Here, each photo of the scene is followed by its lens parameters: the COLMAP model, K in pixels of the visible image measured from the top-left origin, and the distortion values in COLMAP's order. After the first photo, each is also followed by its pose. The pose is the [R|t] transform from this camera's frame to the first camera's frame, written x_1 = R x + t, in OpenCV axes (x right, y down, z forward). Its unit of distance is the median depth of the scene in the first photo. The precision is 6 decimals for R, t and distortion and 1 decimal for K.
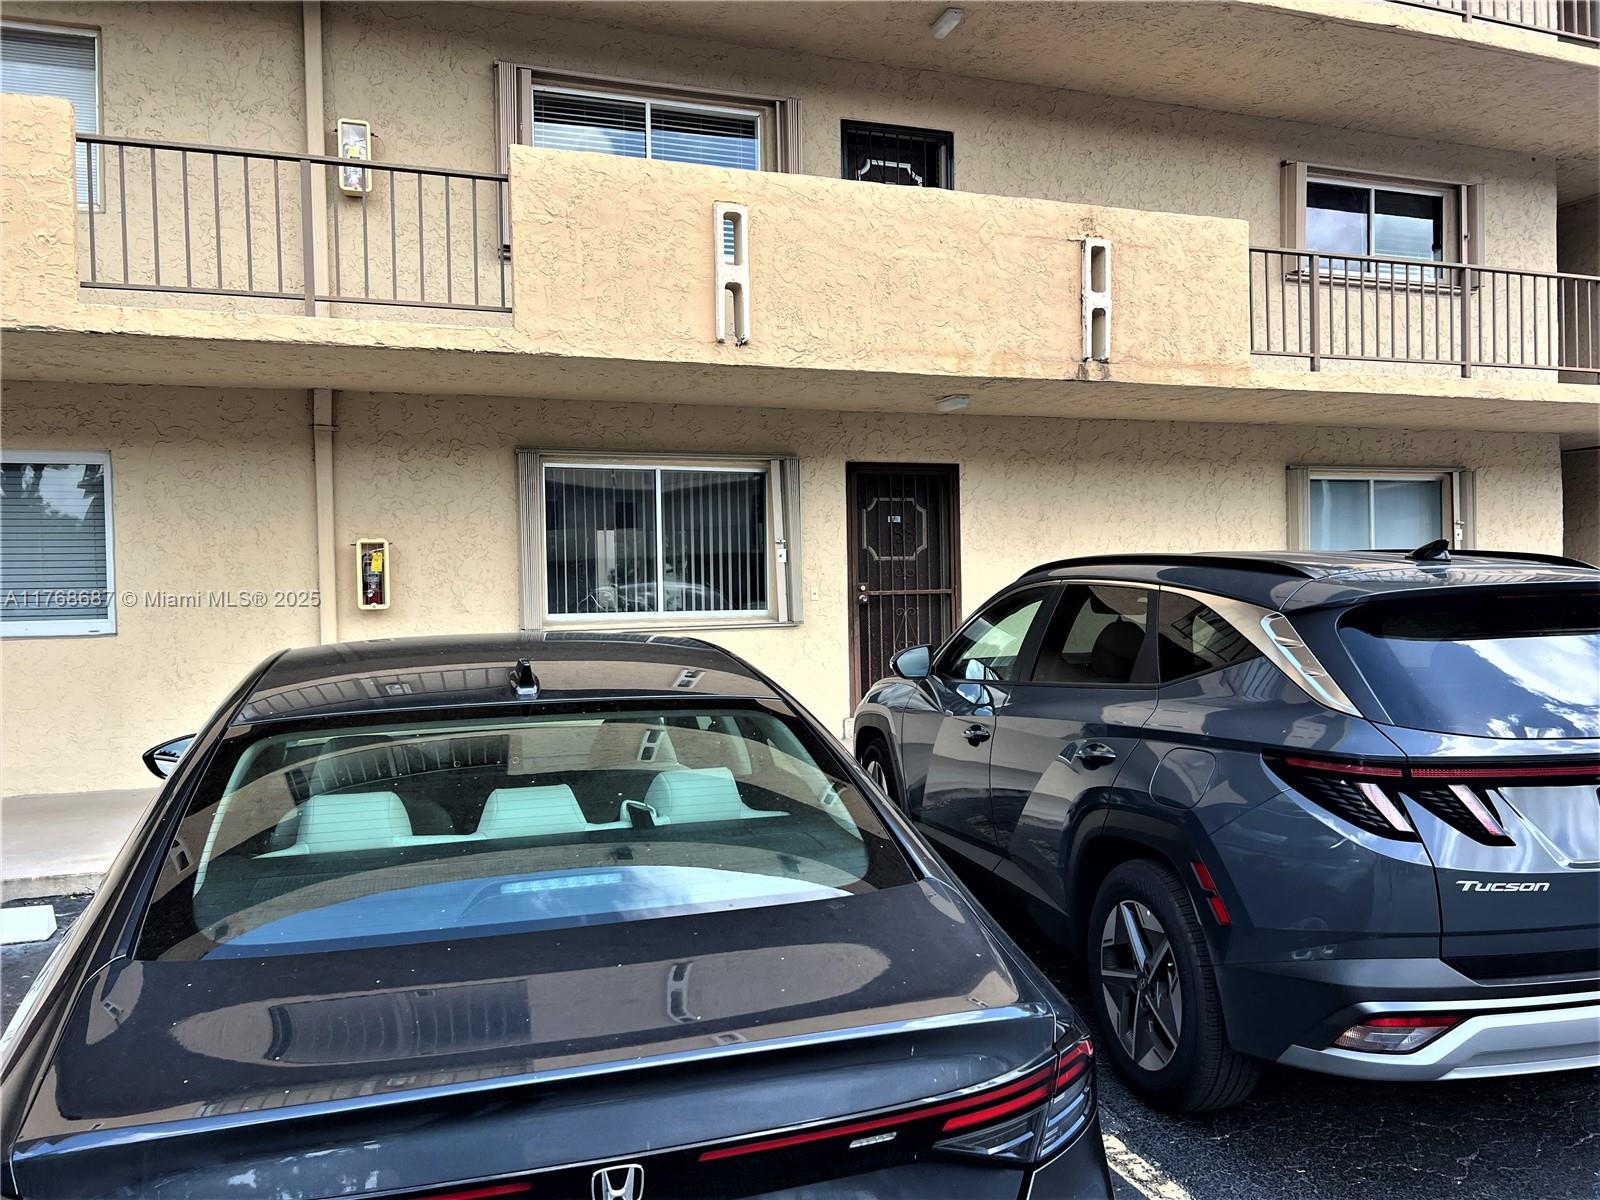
lens RADIAL K [[1206.5, 0, 810.3], [0, 1206.5, 602.2], [0, 0, 1]] dist [0.057637, -0.006421]
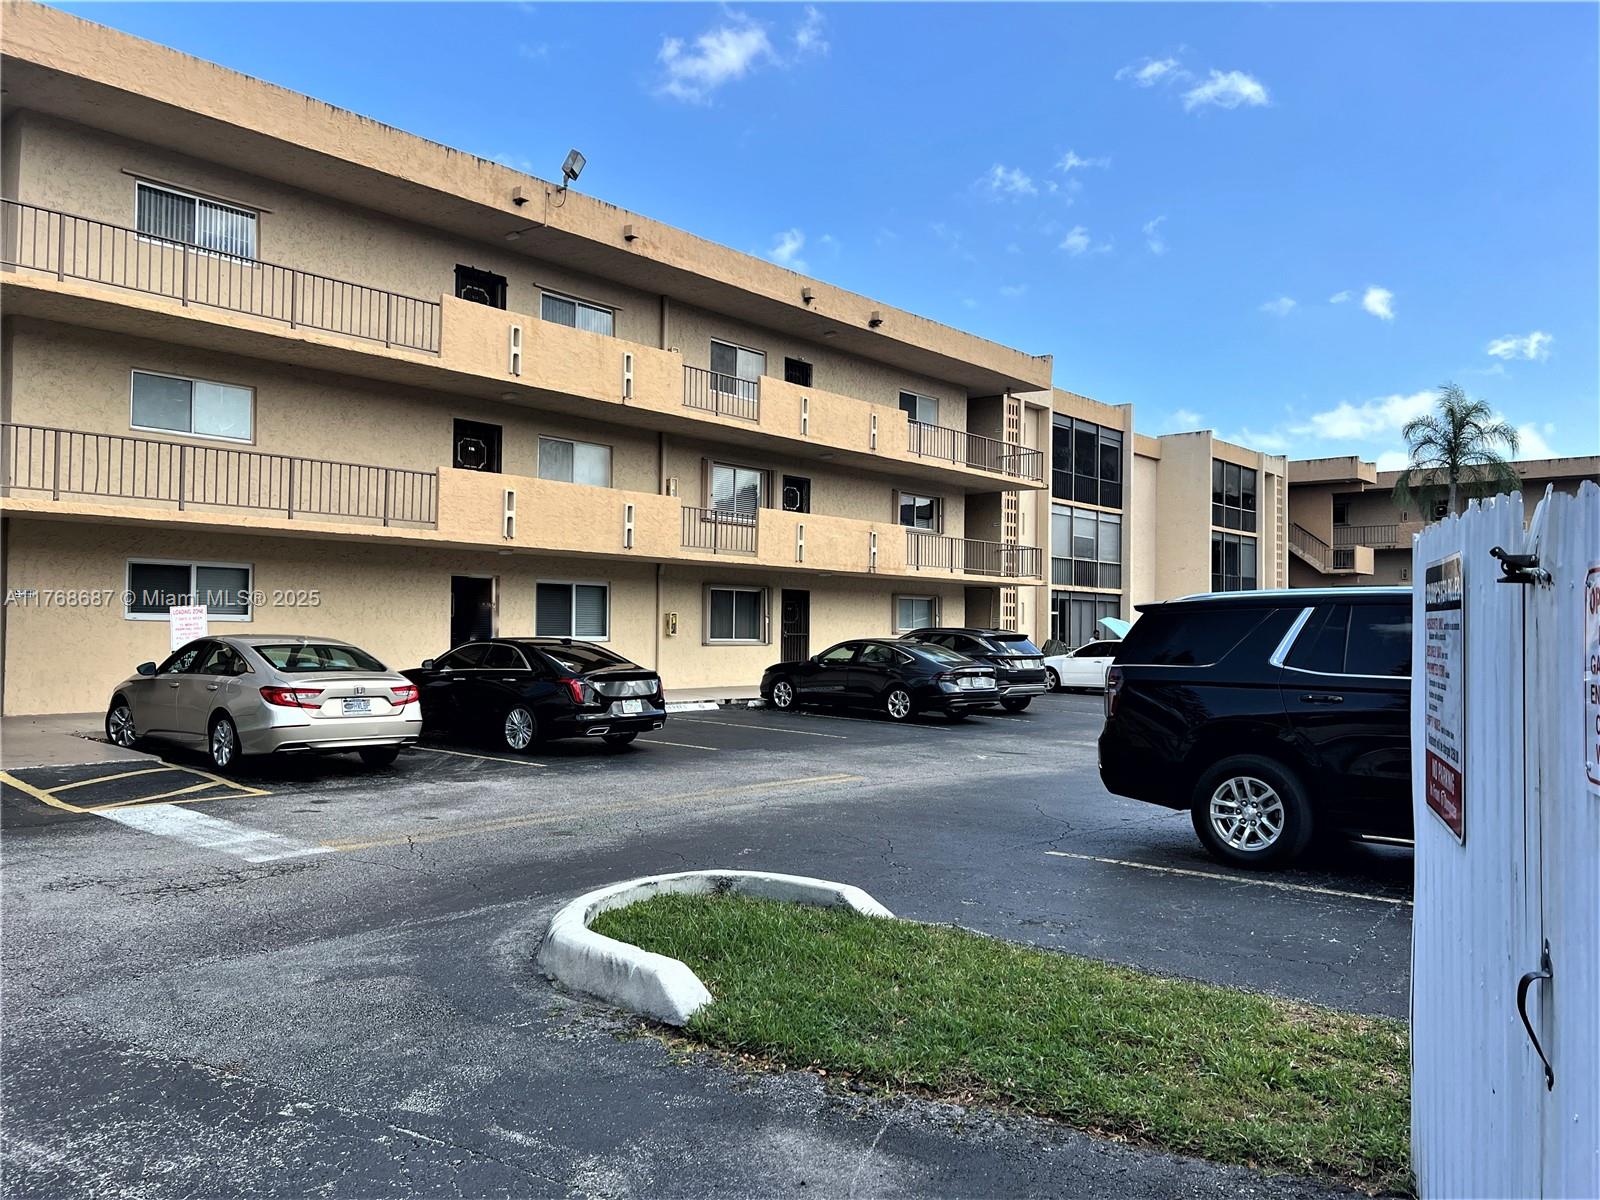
lens RADIAL K [[1206.5, 0, 796.1], [0, 1206.5, 600.3], [0, 0, 1]] dist [0.057637, -0.006421]
pose [[0.875978, 0.040699, 0.480632, -1.498411], [-0.019752, 0.998625, -0.048562, 0.056715], [-0.481947, 0.033046, 0.875577, -1.756447]]
